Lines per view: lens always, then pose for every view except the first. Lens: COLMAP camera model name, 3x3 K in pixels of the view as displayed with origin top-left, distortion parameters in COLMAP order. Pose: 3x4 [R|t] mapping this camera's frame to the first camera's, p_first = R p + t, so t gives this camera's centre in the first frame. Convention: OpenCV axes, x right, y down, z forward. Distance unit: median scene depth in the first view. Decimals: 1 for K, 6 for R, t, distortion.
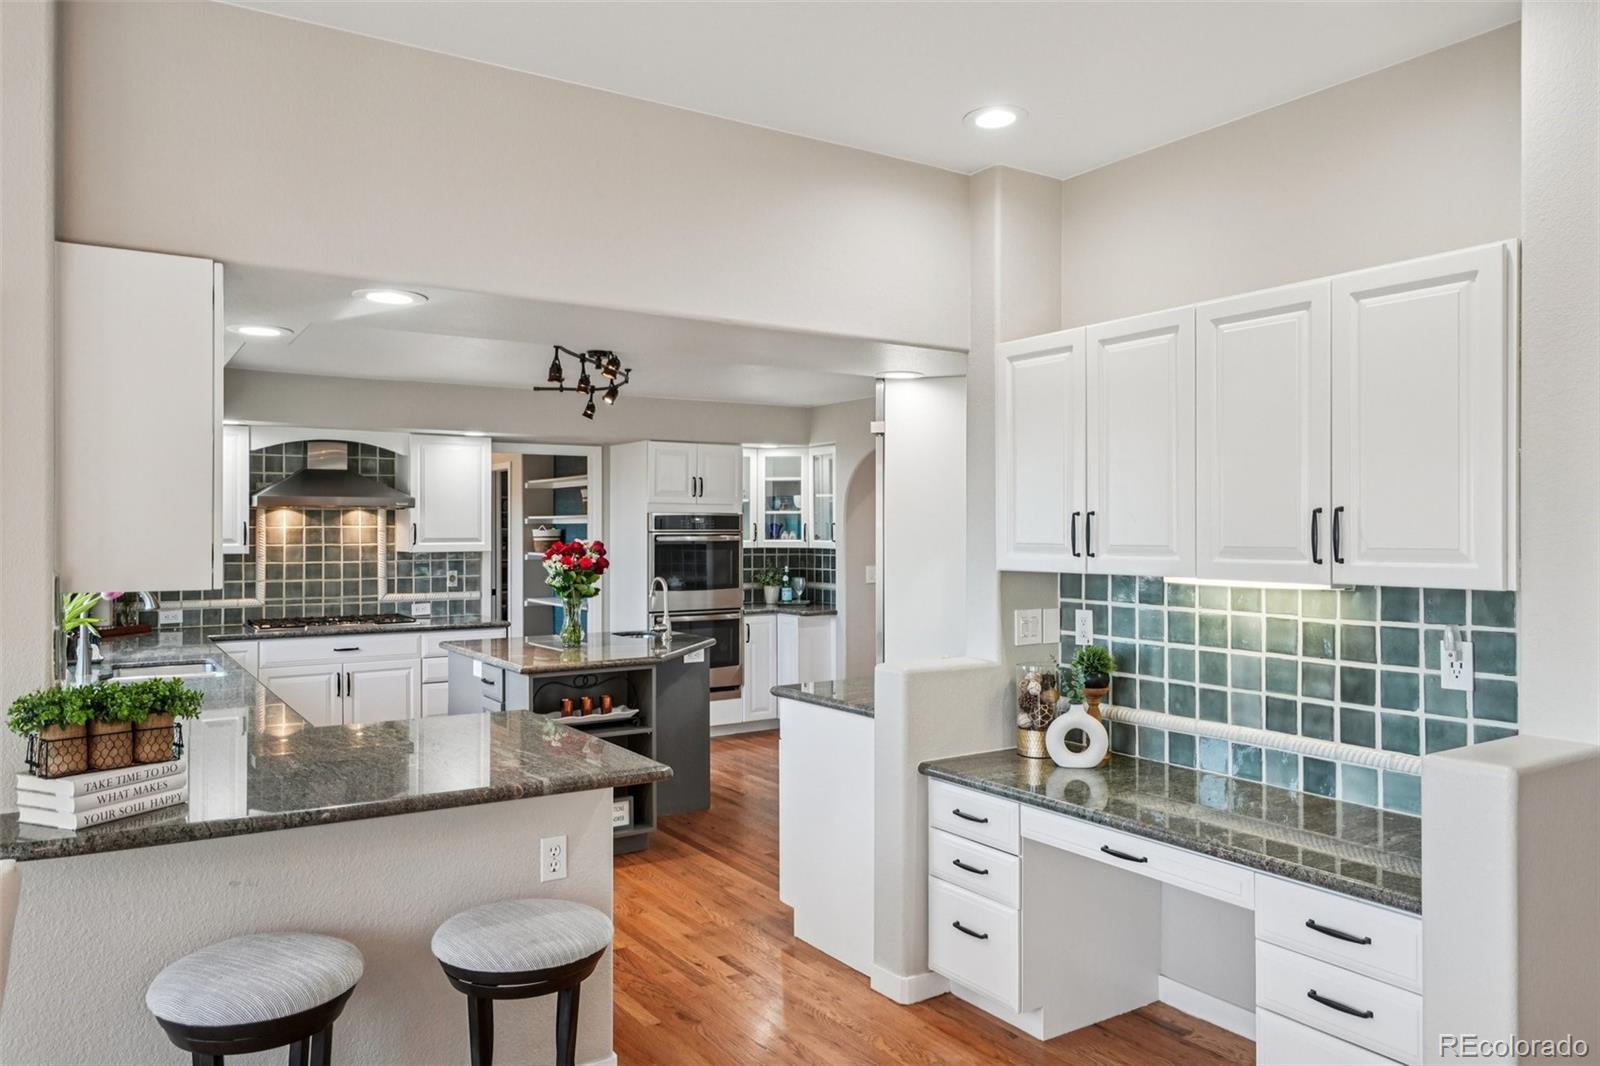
lens RADIAL K [[1106.0, 0, 804.3], [0, 1106.0, 522.5], [0, 0, 1]] dist [0.063563, 0.001239]
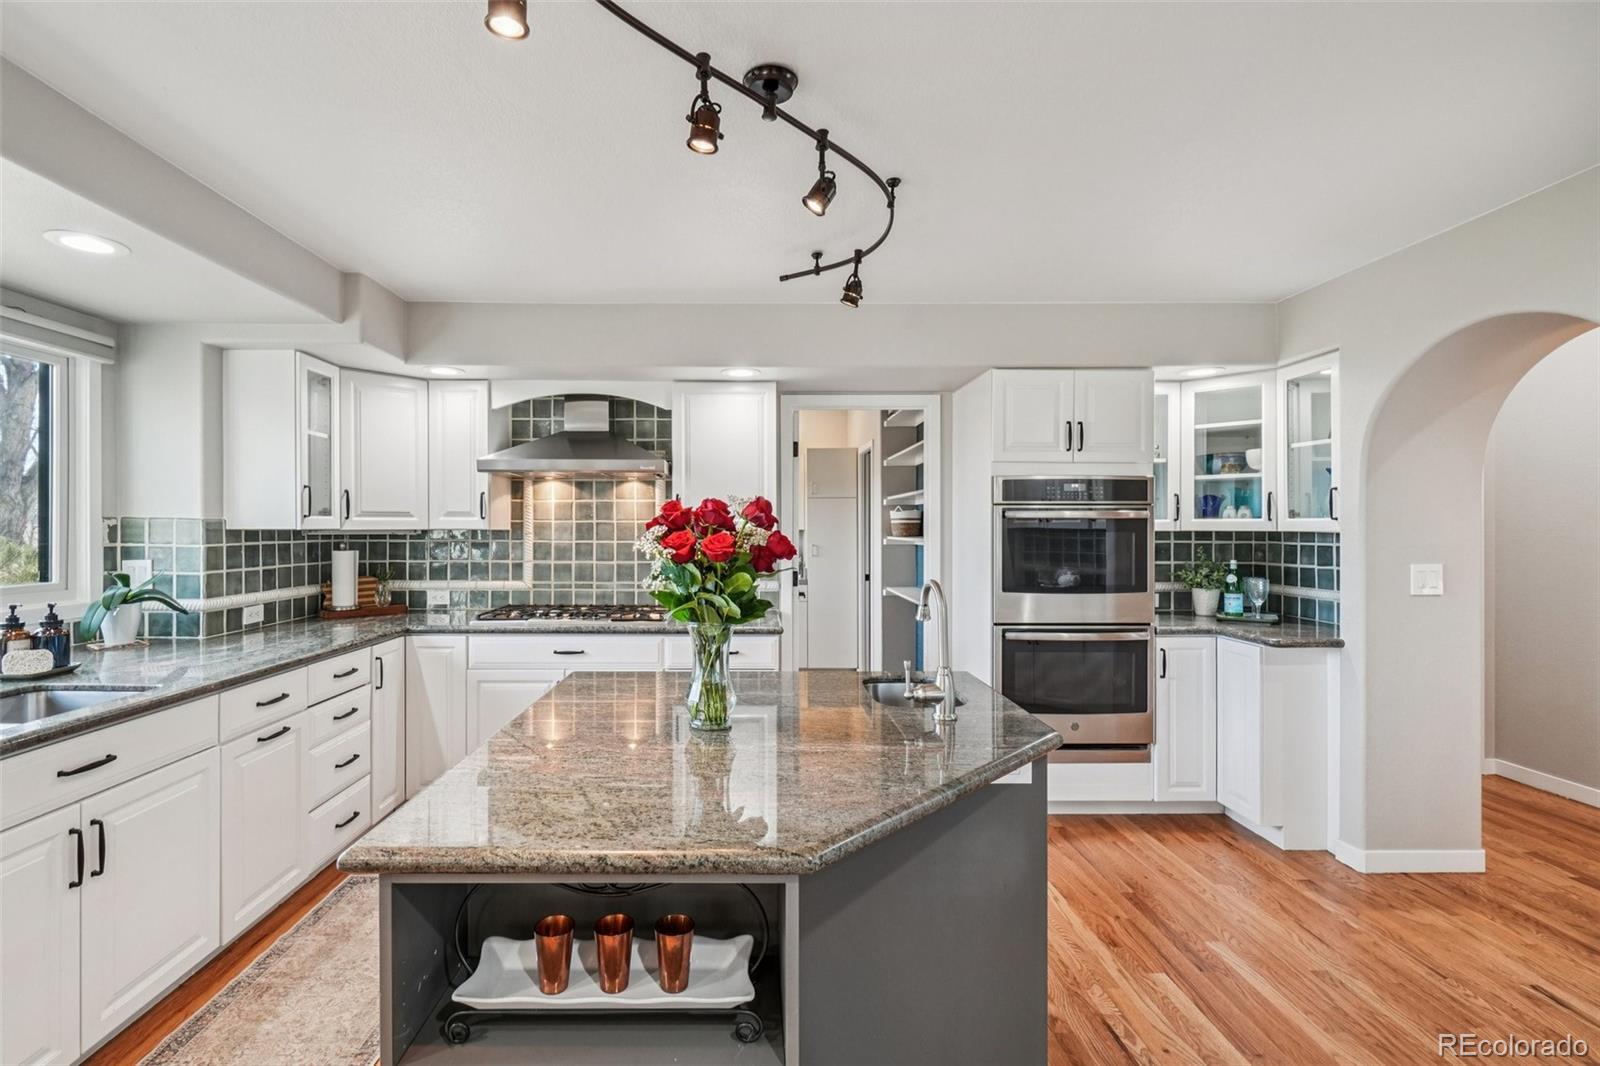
lens RADIAL K [[701.8, 0, 757.7], [0, 701.8, 529.7], [0, 0, 1]] dist [-0.001858, -0.000029]
pose [[0.833563, 0.002799, -0.552418, -0.022186], [0.001835, 0.999968, 0.007835, 0.019015], [0.552422, -0.007545, 0.833531, 0.525341]]
